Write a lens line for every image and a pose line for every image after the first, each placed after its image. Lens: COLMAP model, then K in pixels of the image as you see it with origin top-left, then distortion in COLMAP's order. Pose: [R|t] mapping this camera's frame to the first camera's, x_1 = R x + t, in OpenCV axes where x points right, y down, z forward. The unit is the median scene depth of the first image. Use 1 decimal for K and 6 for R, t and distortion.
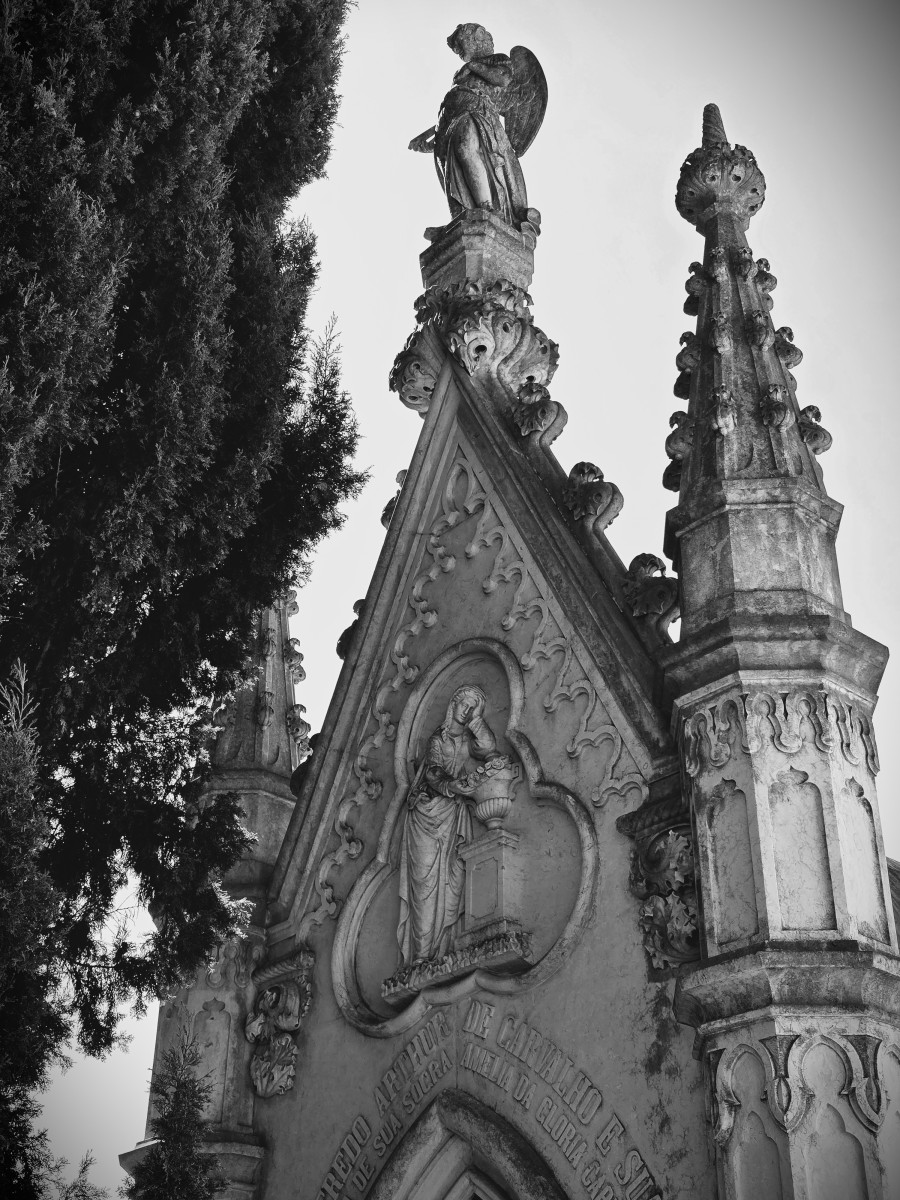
lens RADIAL K [[1599.9, 0, 450.9], [0, 1599.9, 599.8], [0, 0, 1]] dist [0.096009, 0.000000]
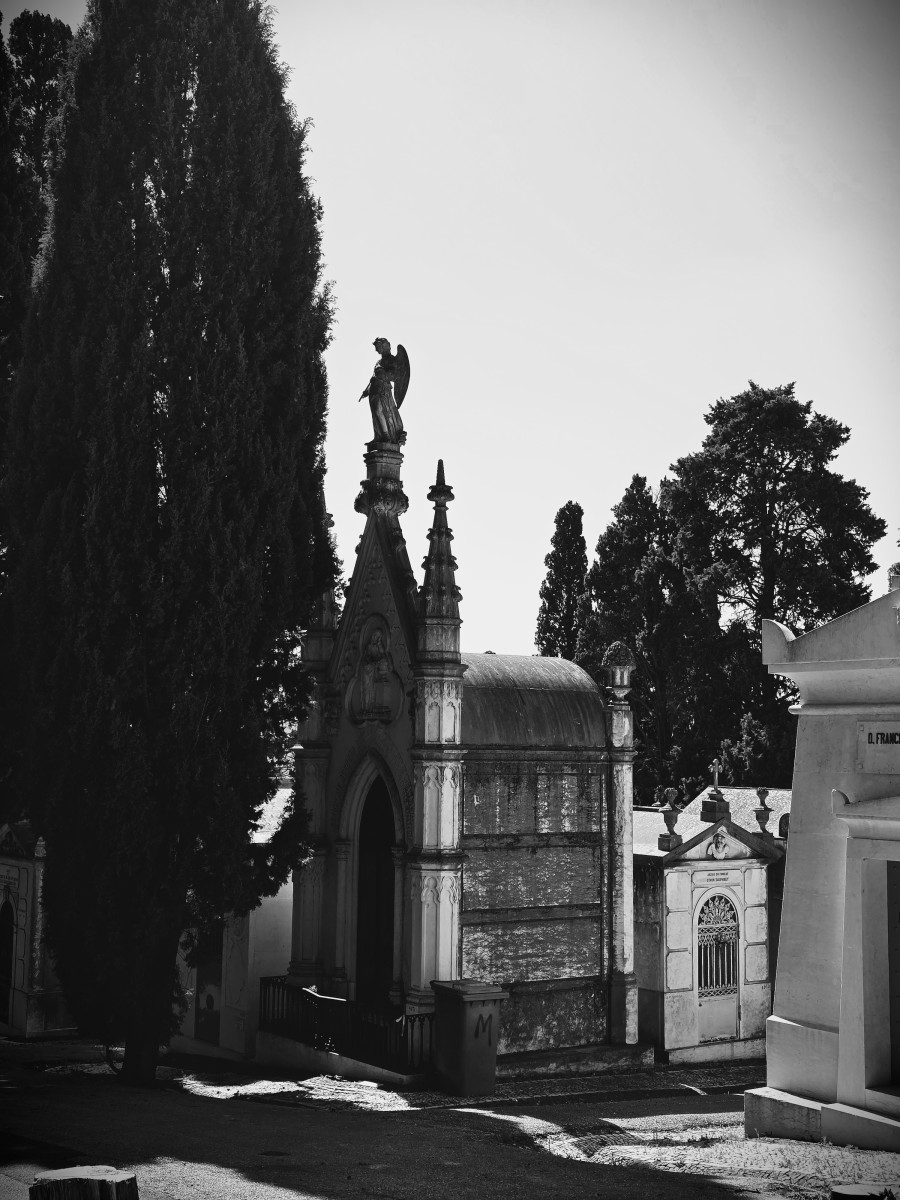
lens RADIAL K [[1599.9, 0, 449.8], [0, 1599.9, 600.1], [0, 0, 1]] dist [0.096009, 0.000000]
pose [[0.992571, -0.009679, -0.121281, 0.560880], [0.061839, 0.898606, 0.434377, -1.428926], [0.104779, -0.438650, 0.892529, -1.909772]]
